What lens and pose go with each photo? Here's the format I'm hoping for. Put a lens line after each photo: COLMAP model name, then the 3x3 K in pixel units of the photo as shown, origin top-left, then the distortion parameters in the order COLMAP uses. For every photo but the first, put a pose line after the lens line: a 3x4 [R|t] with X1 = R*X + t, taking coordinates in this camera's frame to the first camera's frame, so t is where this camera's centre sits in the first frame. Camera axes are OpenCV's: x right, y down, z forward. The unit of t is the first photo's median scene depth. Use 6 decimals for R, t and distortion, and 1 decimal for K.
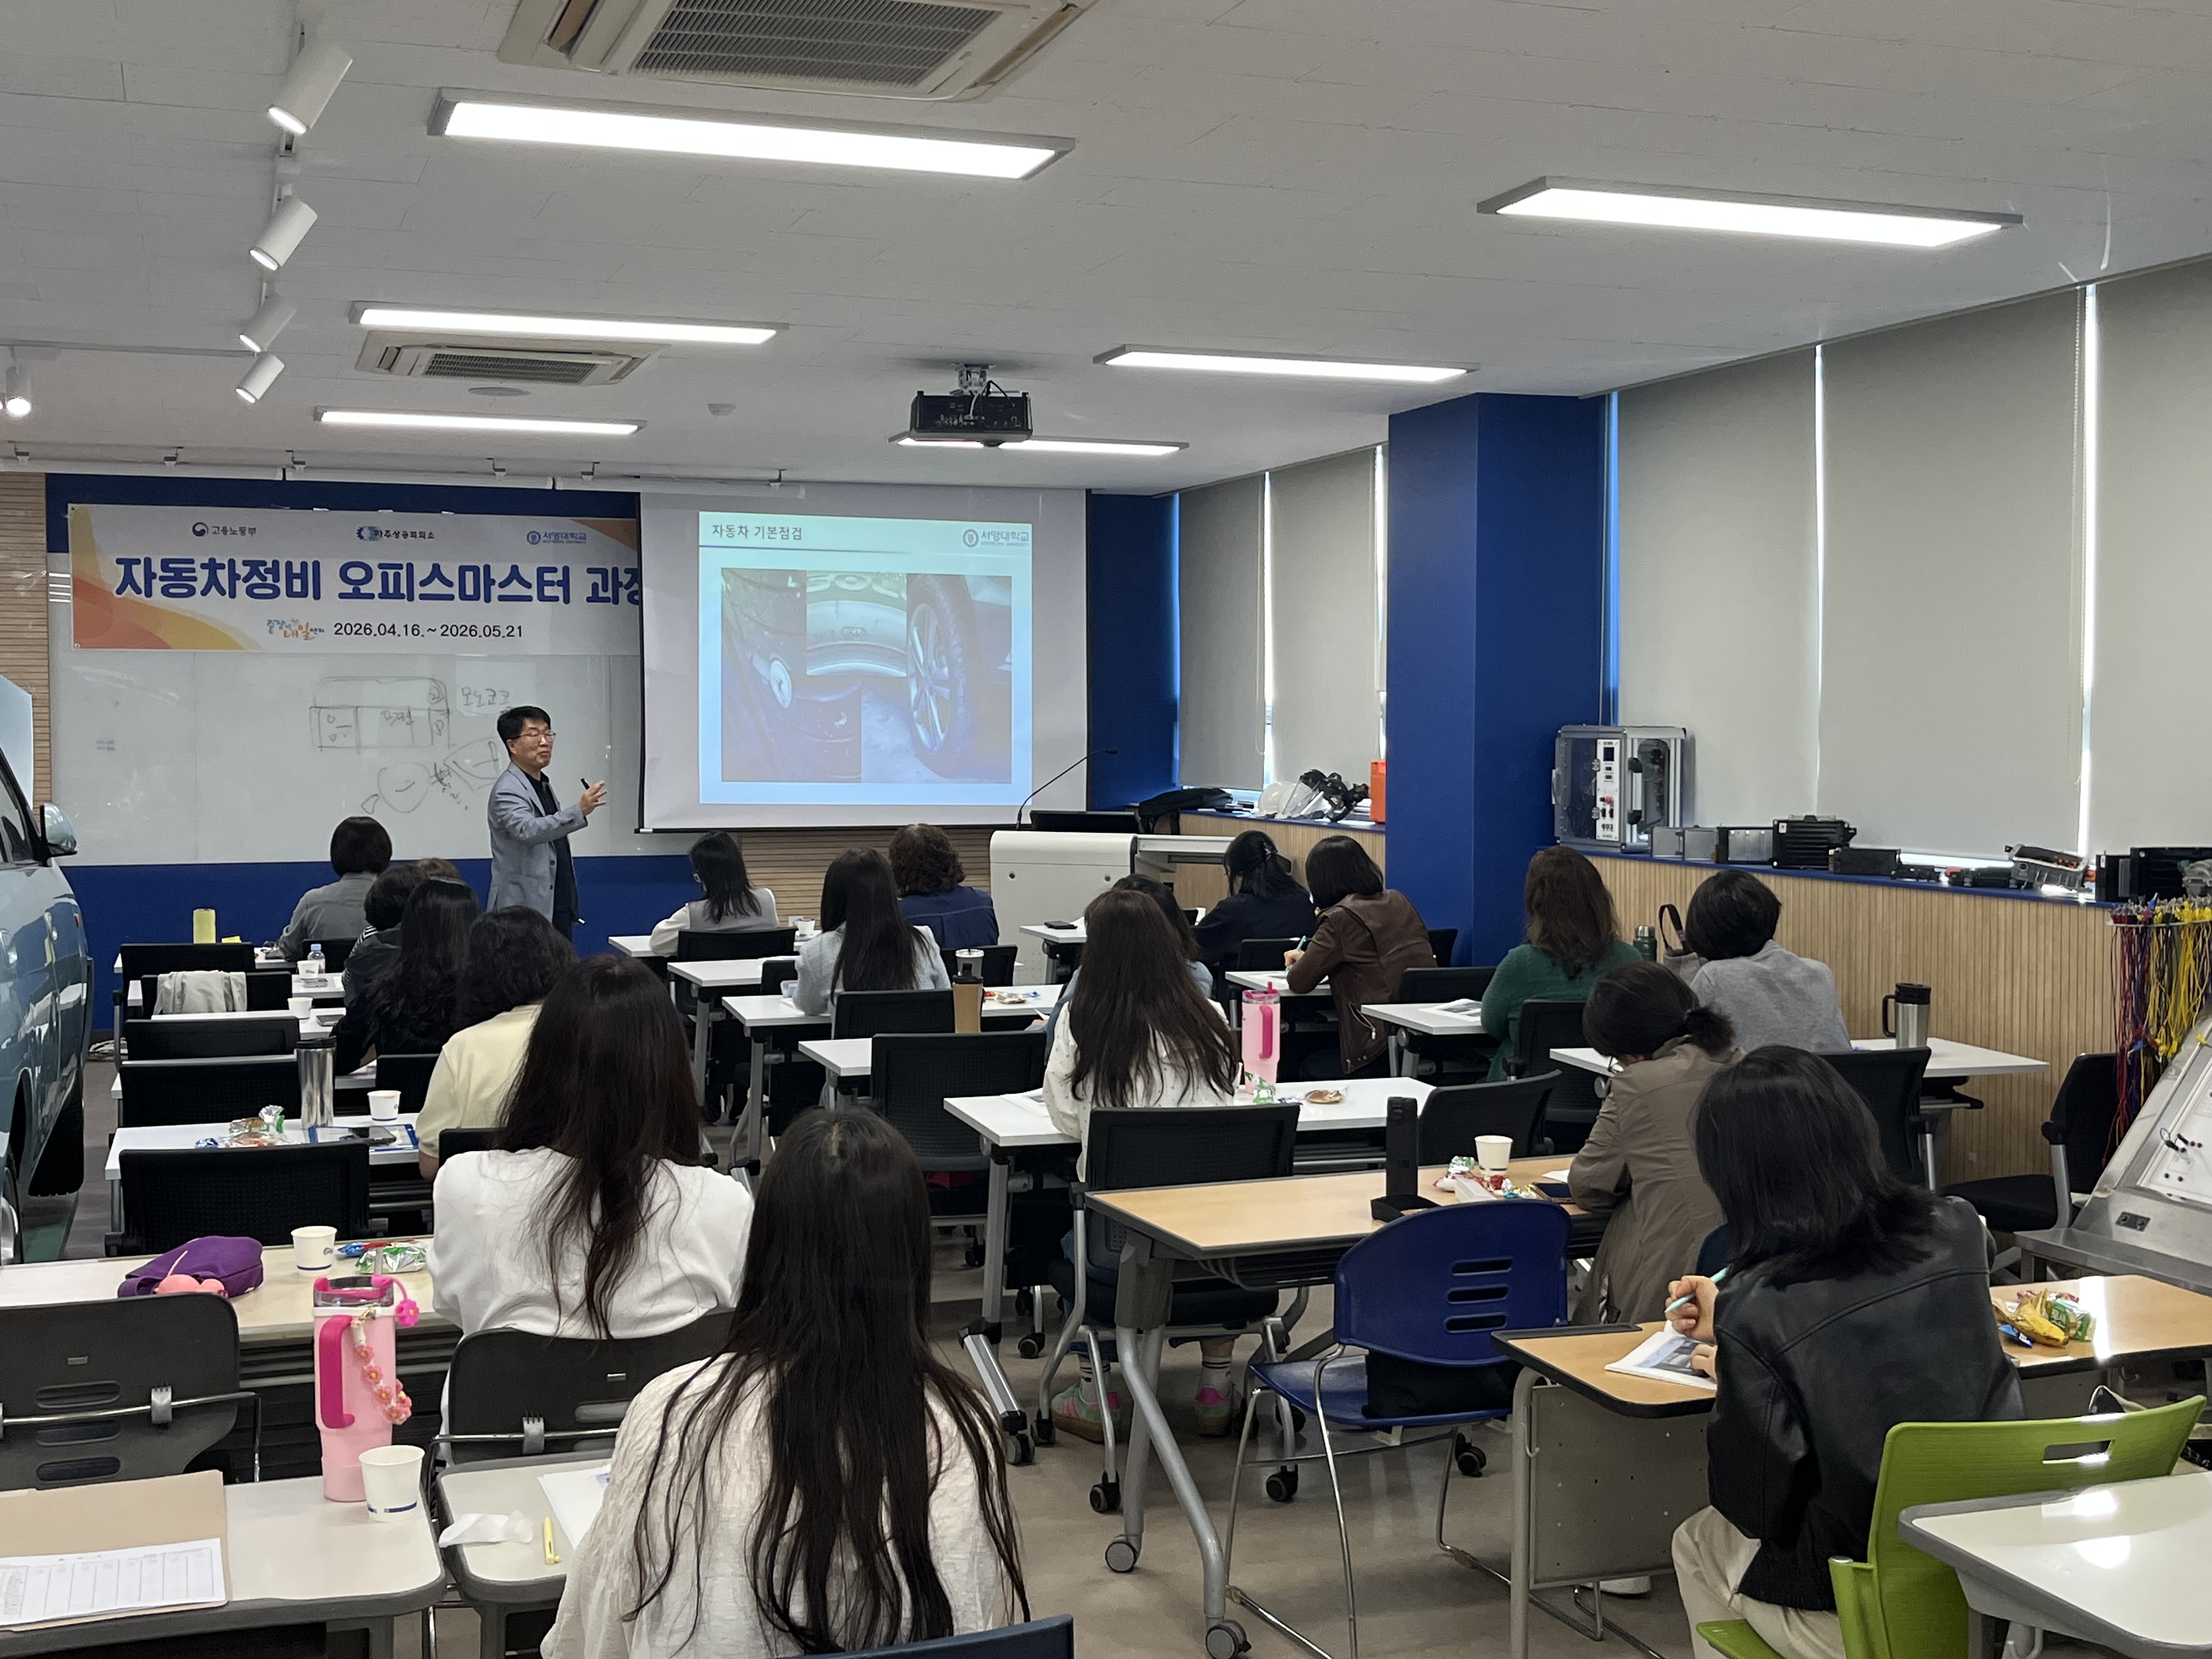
lens RADIAL K [[2554.5, 0, 1101.7], [0, 2554.5, 839.2], [0, 0, 1]] dist [0.040184, 0.000000]
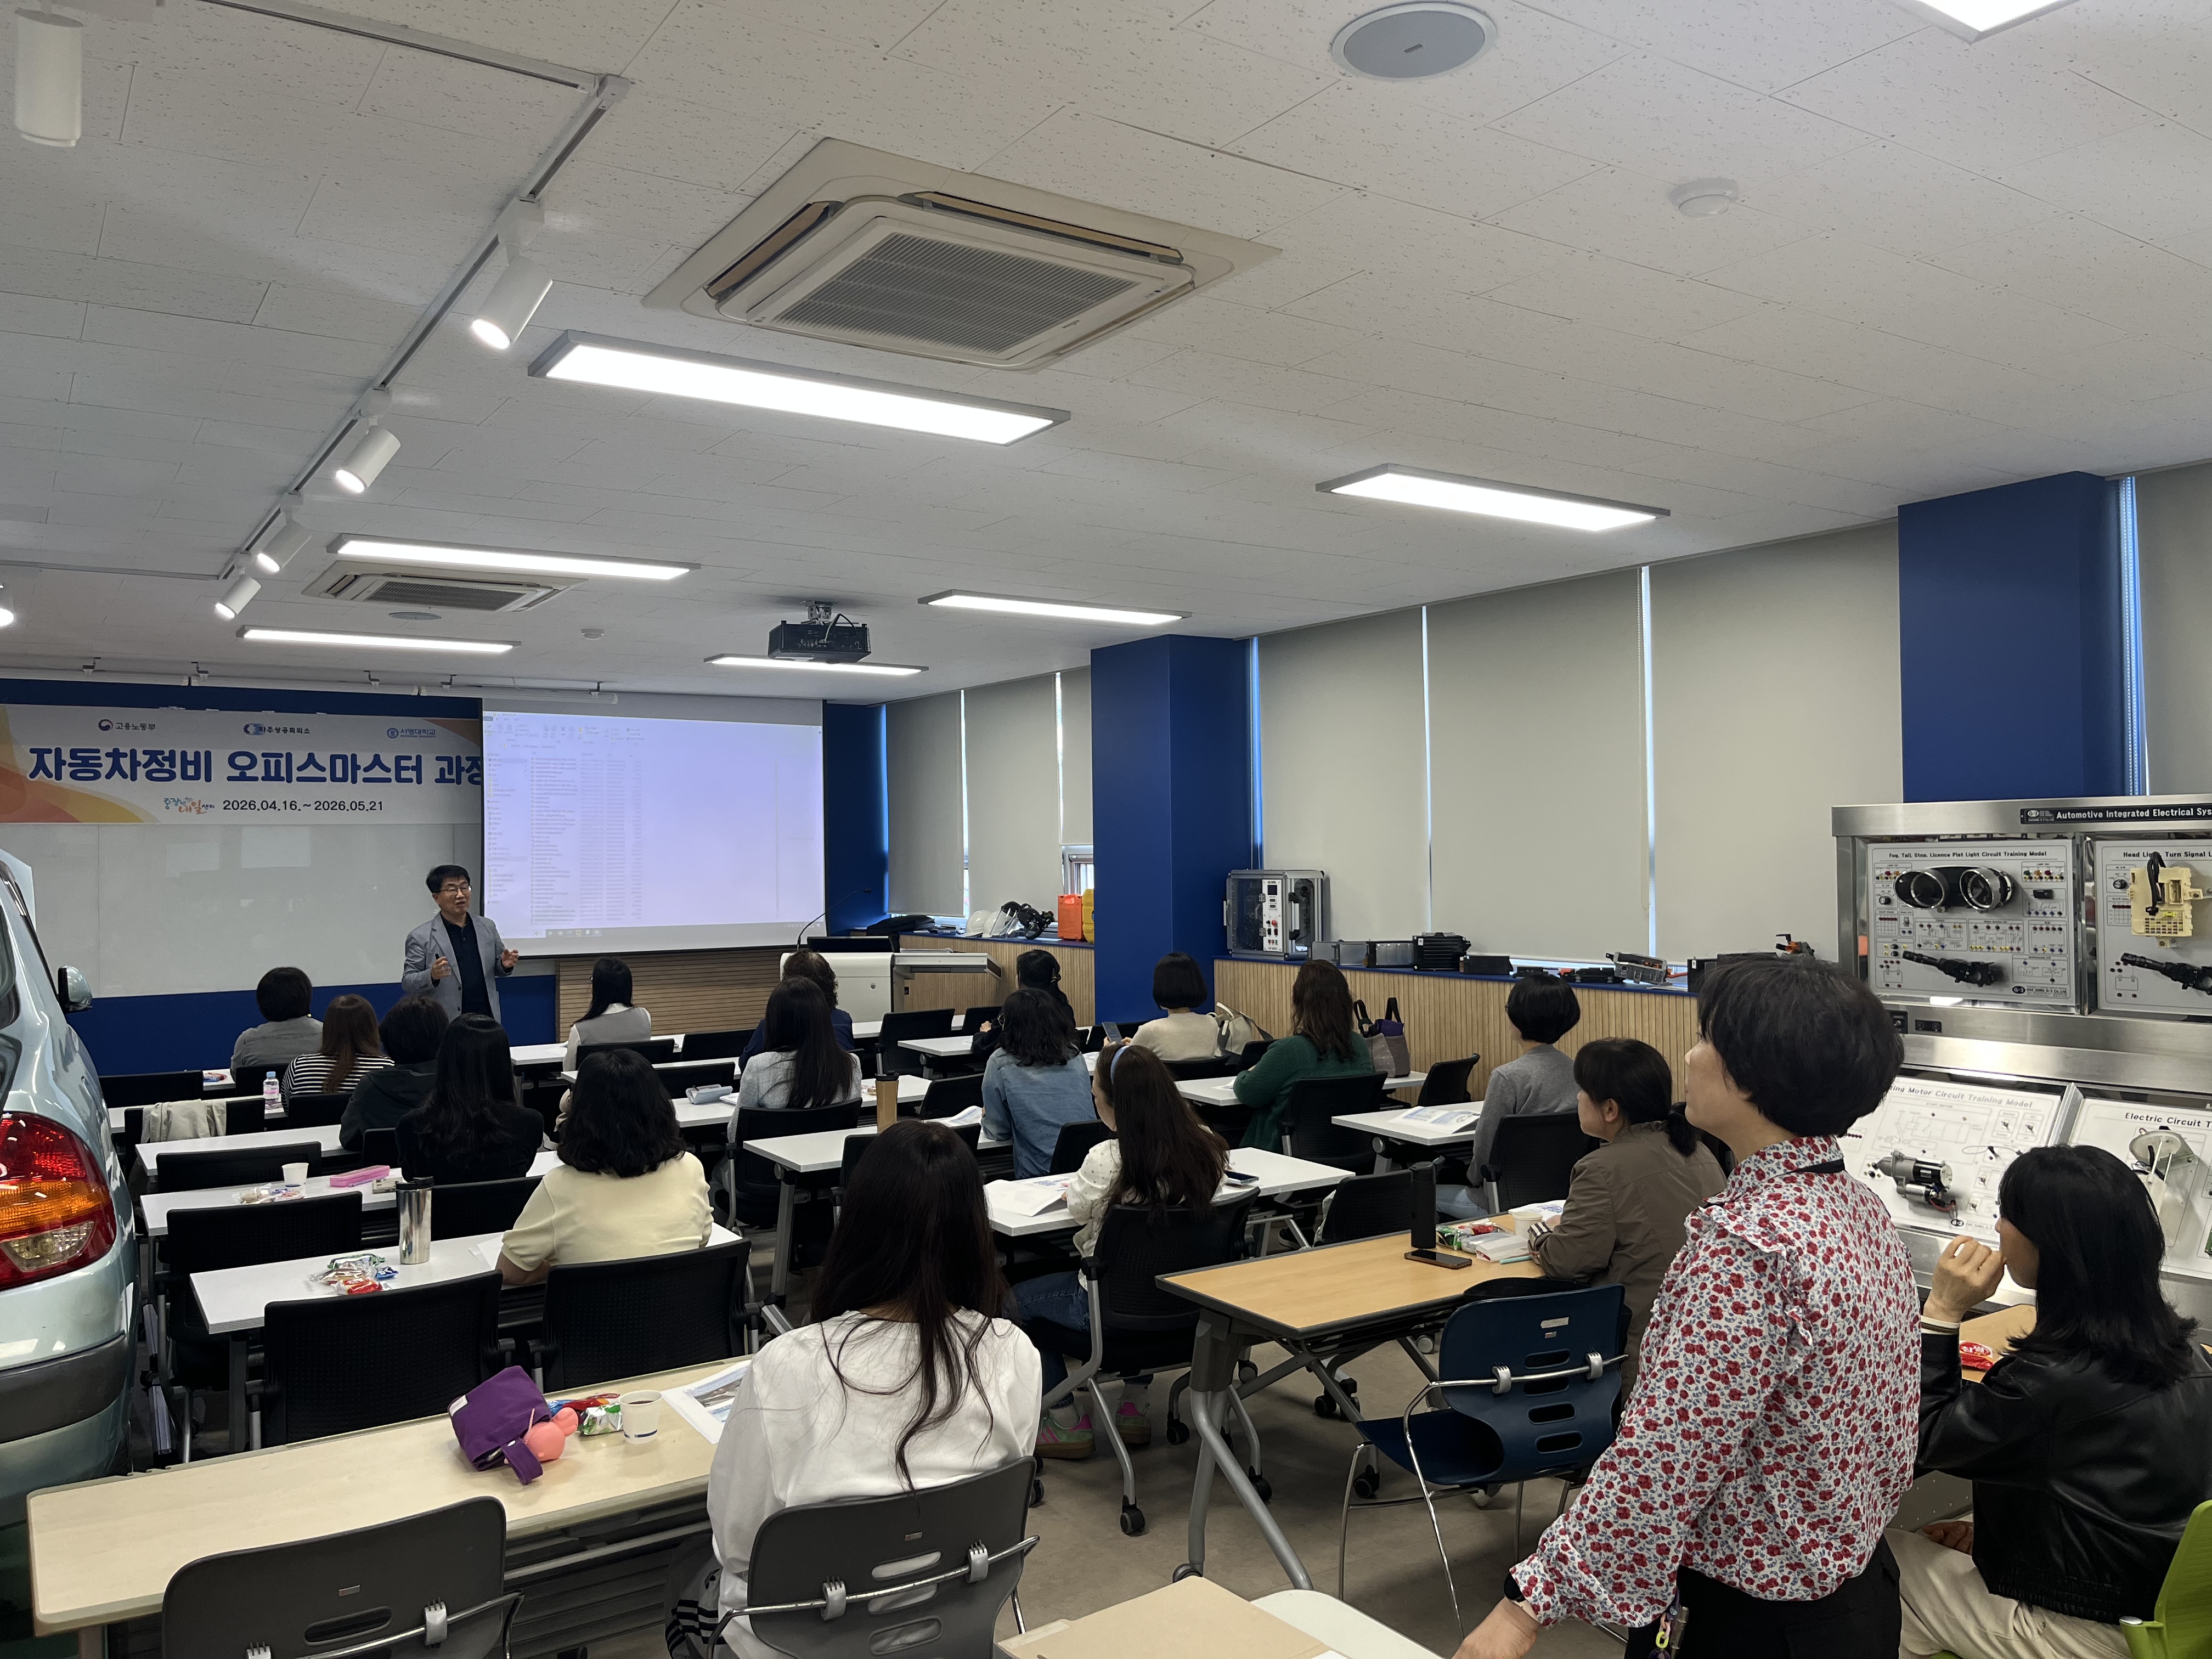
lens RADIAL K [[1657.3, 0, 1106.6], [0, 1657.3, 832.6], [0, 0, 1]] dist [0.011764, -0.019381]
pose [[0.965431, -0.009019, 0.260502, -0.105477], [0.025042, 0.997988, -0.058253, -0.011617], [-0.259453, 0.062763, 0.963714, 0.120101]]
